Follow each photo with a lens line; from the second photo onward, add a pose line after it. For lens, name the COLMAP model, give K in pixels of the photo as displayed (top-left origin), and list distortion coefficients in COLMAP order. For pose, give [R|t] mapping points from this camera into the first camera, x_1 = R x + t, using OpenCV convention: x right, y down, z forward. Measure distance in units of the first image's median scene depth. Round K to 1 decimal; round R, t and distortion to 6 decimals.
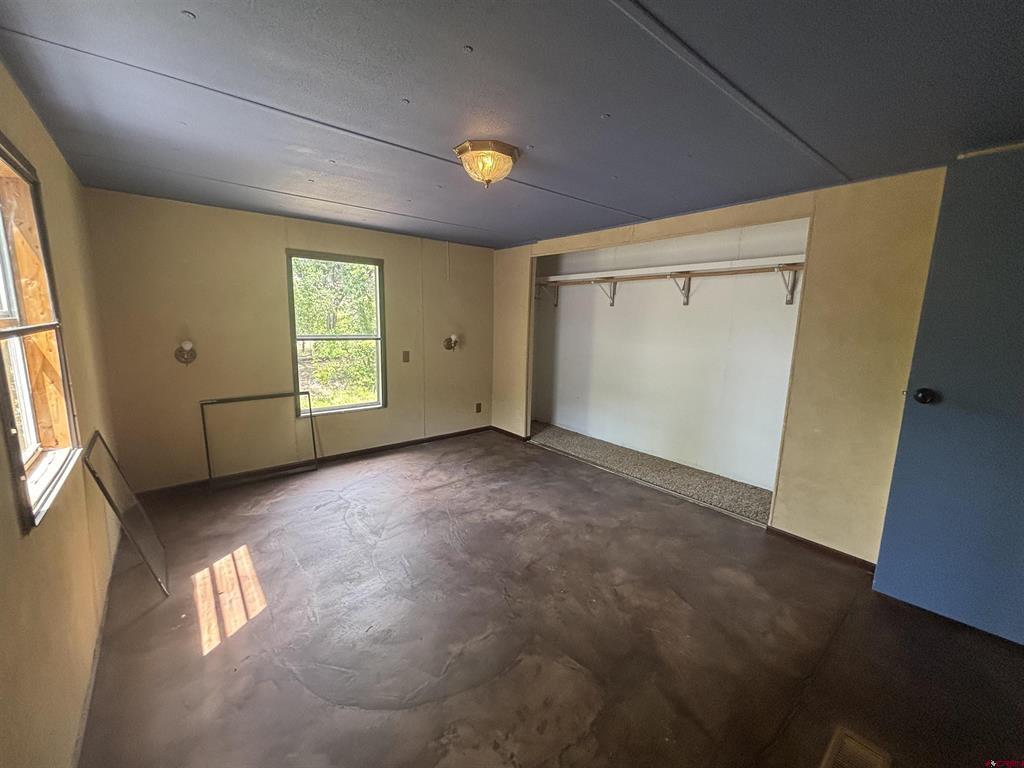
lens RADIAL K [[416.6, 0, 510.5], [0, 416.6, 380.6], [0, 0, 1]] dist [-0.004281, 0.001604]
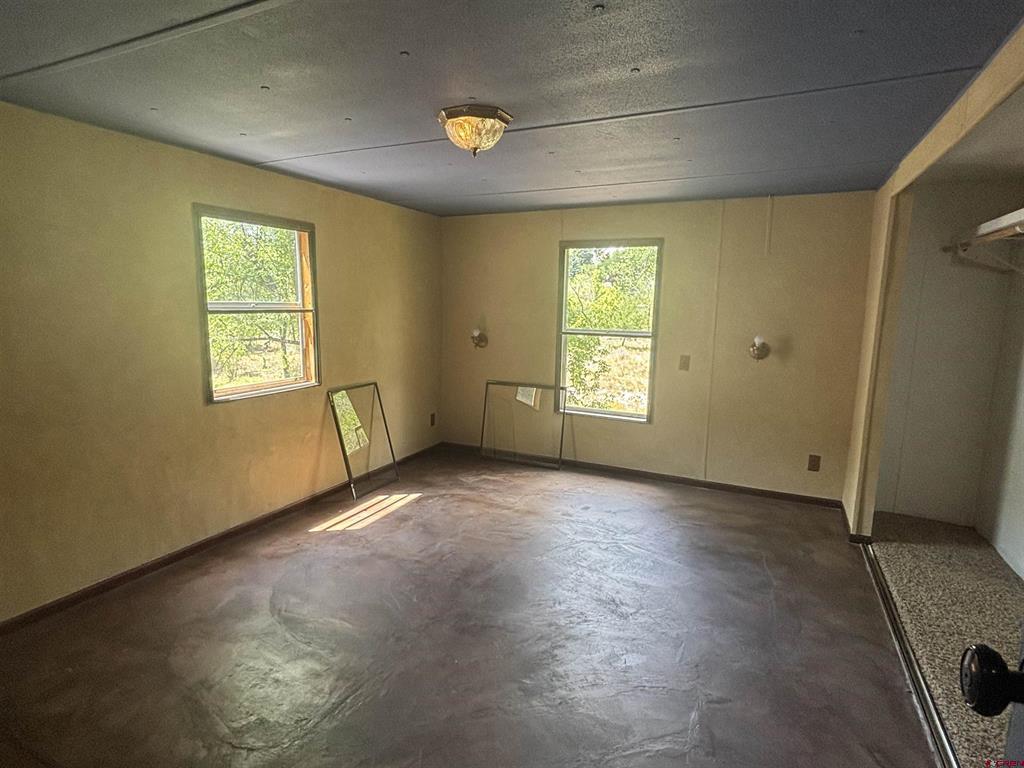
lens RADIAL K [[524.0, 0, 494.7], [0, 524.0, 374.8], [0, 0, 1]] dist [-0.017942, -0.000315]
pose [[0.396238, 0.107222, -0.911865, 0.580880], [-0.148778, 0.987530, 0.051469, -0.042325], [0.906013, 0.115272, 0.407250, 0.386864]]
